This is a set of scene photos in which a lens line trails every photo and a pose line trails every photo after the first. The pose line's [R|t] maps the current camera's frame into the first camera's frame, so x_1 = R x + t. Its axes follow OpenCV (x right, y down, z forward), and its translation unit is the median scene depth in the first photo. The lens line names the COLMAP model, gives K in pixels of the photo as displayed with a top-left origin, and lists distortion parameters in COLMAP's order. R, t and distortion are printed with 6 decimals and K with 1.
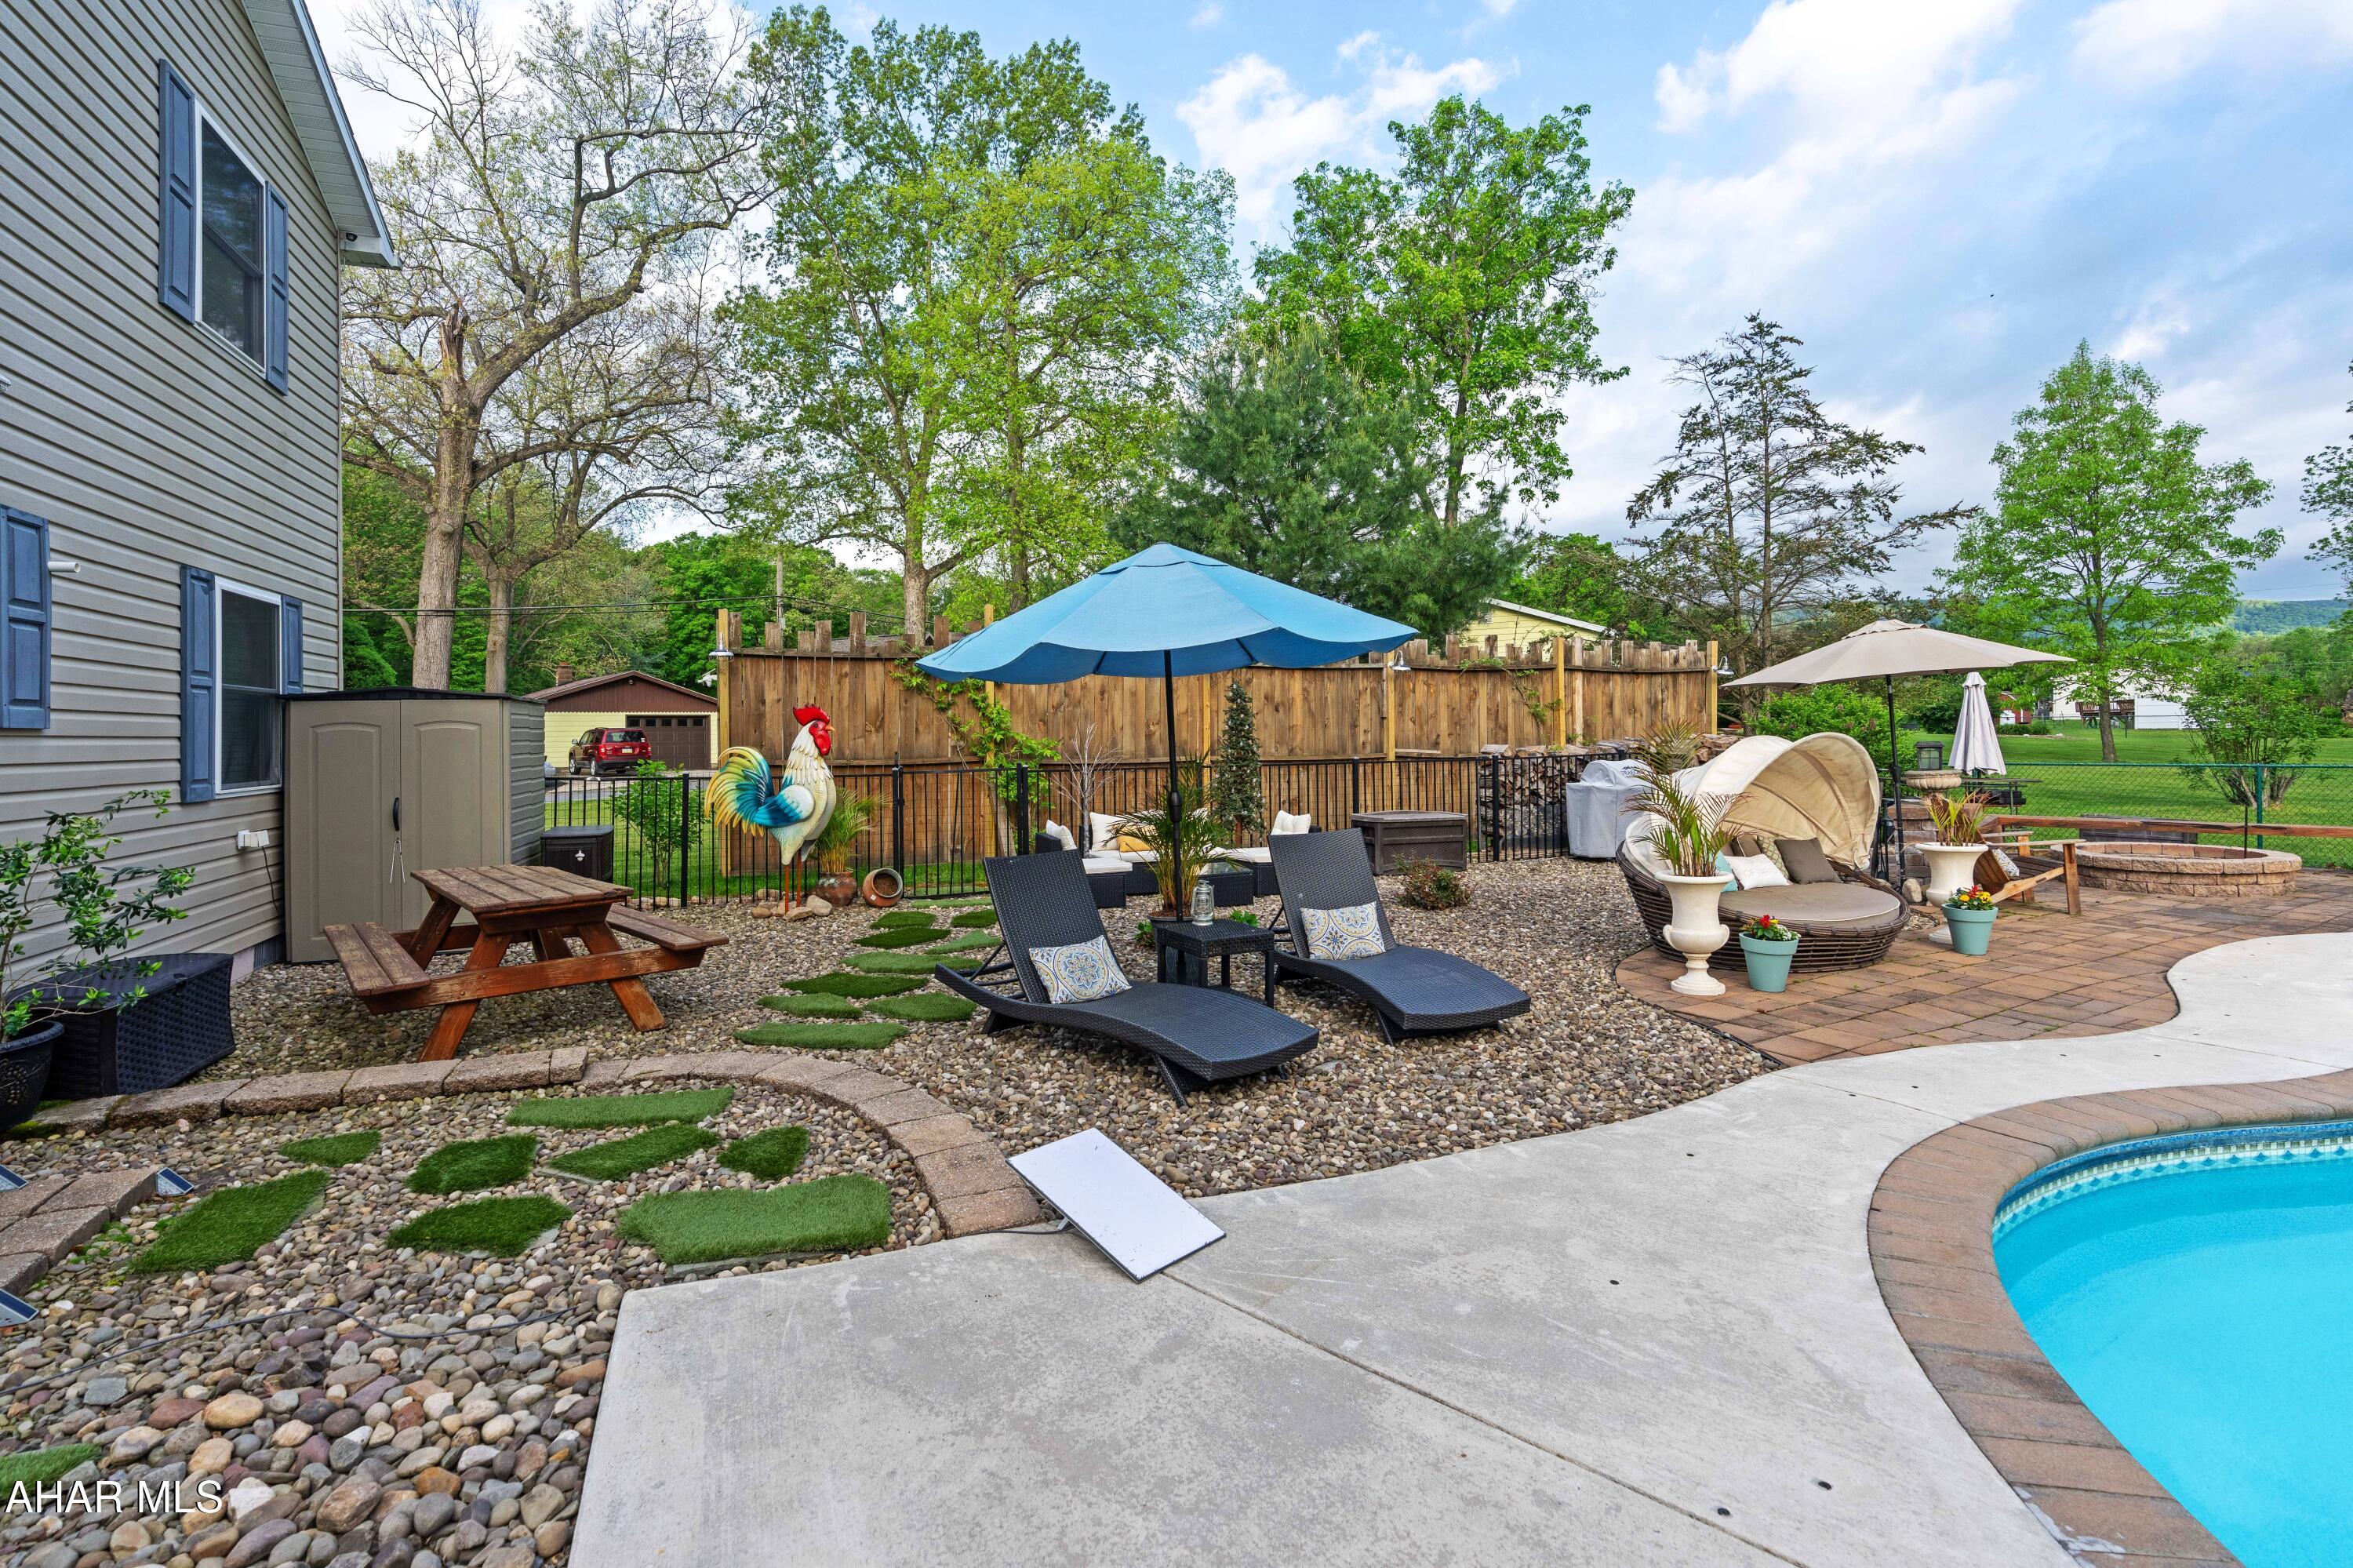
lens RADIAL K [[1150.2, 0, 1174.5], [0, 1150.2, 707.2], [0, 0, 1]] dist [-0.000404, 0.000474]
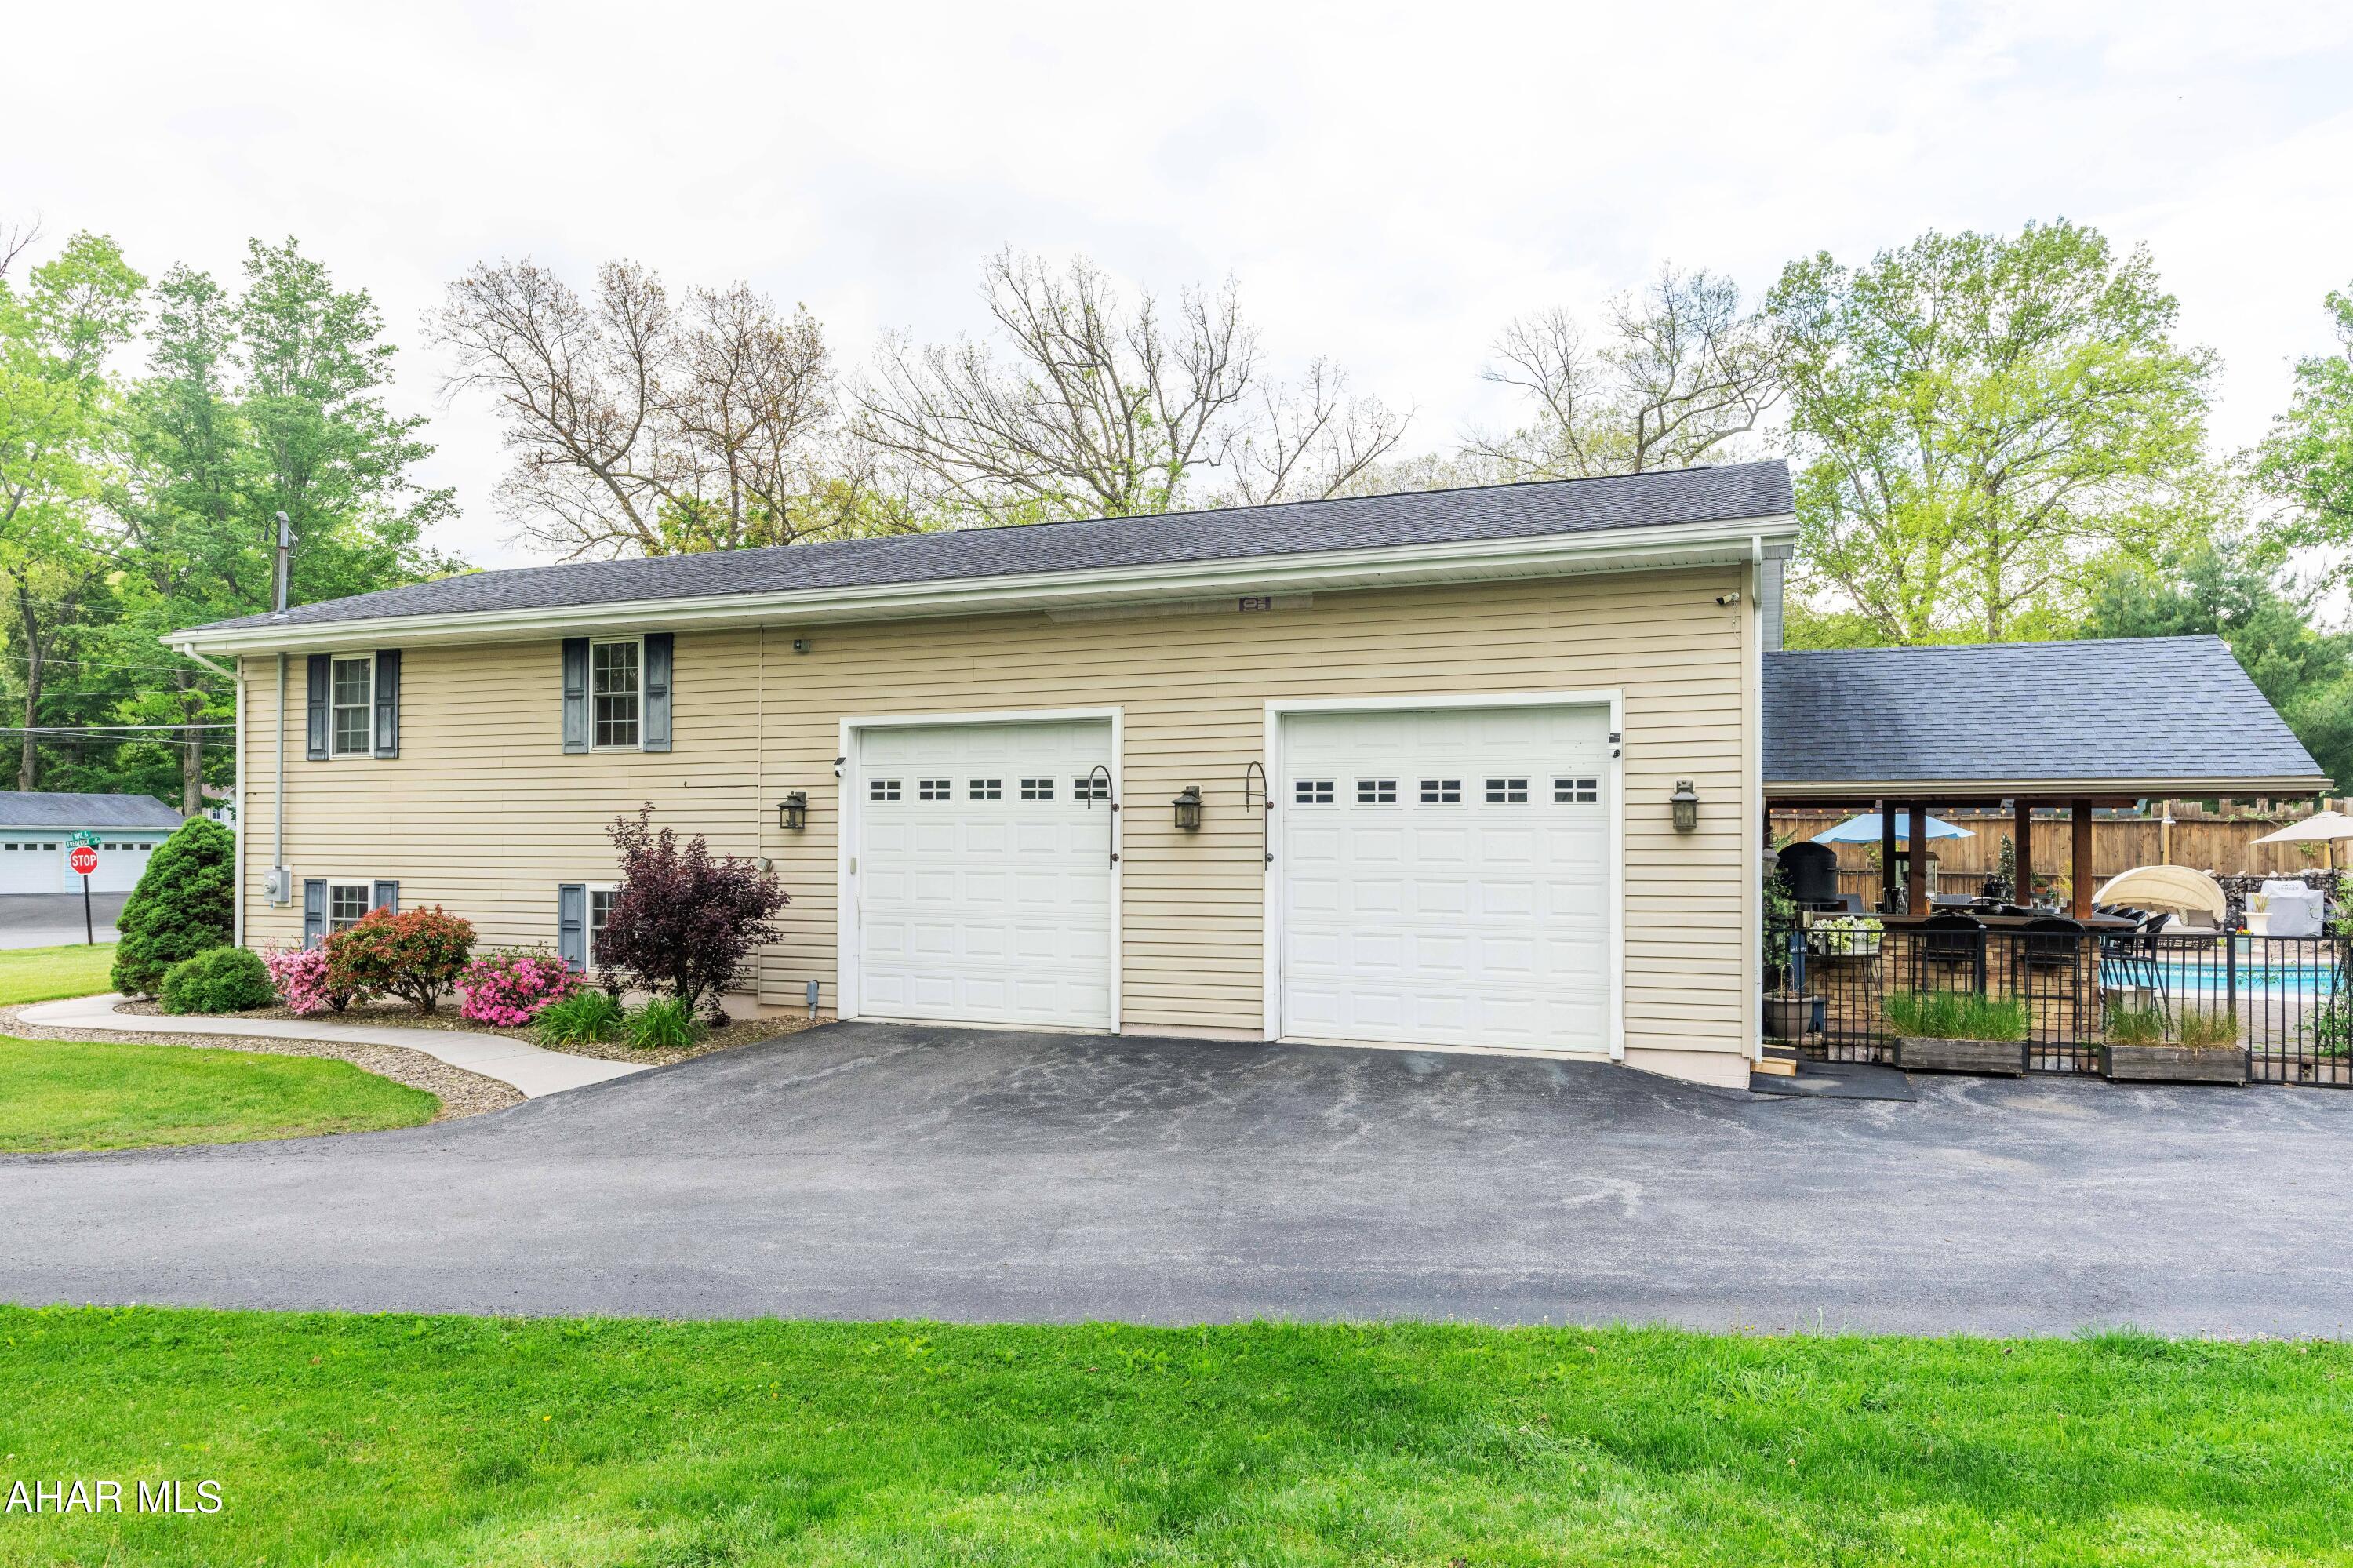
lens RADIAL K [[1423.8, 0, 1211.1], [0, 1423.8, 823.3], [0, 0, 1]] dist [-0.018024, 0.023213]
pose [[0.746327, 0.003987, -0.665567, 0.412730], [0.001539, 0.999969, 0.007715, -0.038612], [0.665577, -0.006782, 0.746298, -1.097660]]
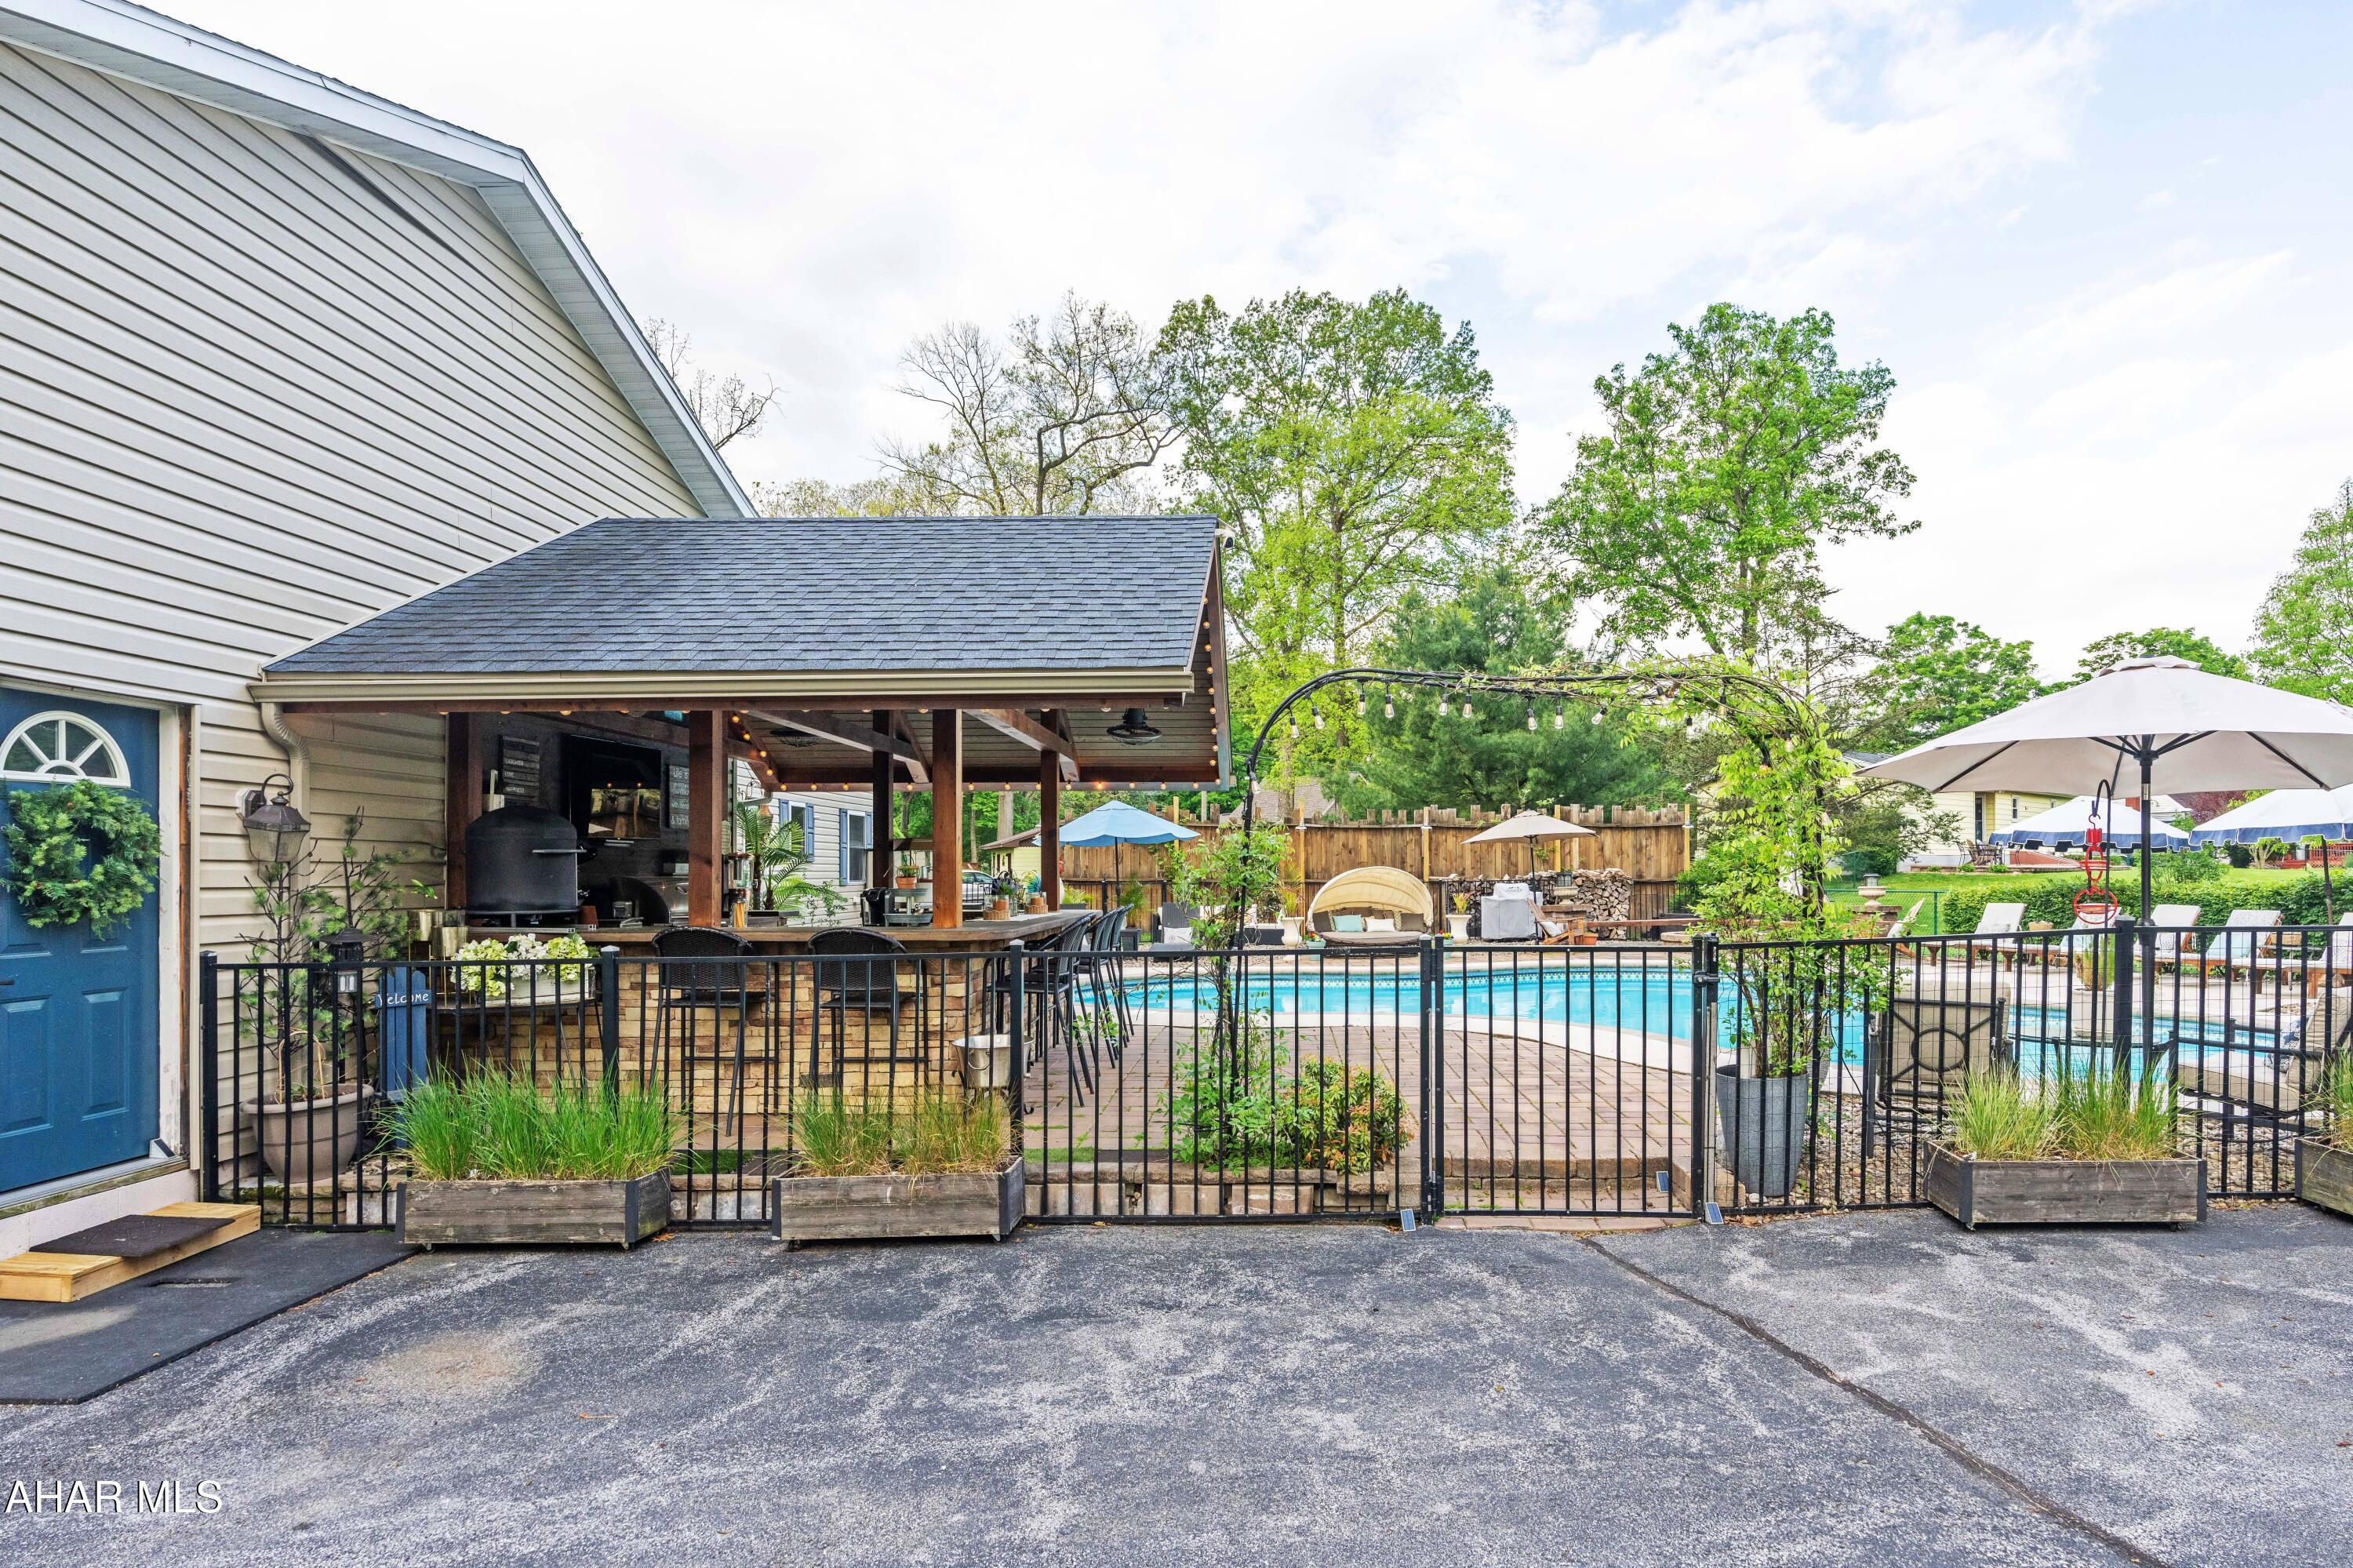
lens RADIAL K [[1281.6, 0, 1214.4], [0, 1281.6, 855.5], [0, 0, 1]] dist [0.002863, 0.000090]
pose [[0.924531, 0.003616, -0.381089, 0.486408], [0.001190, 0.999923, 0.012377, -0.012990], [0.381104, -0.011896, 0.924456, -0.634392]]
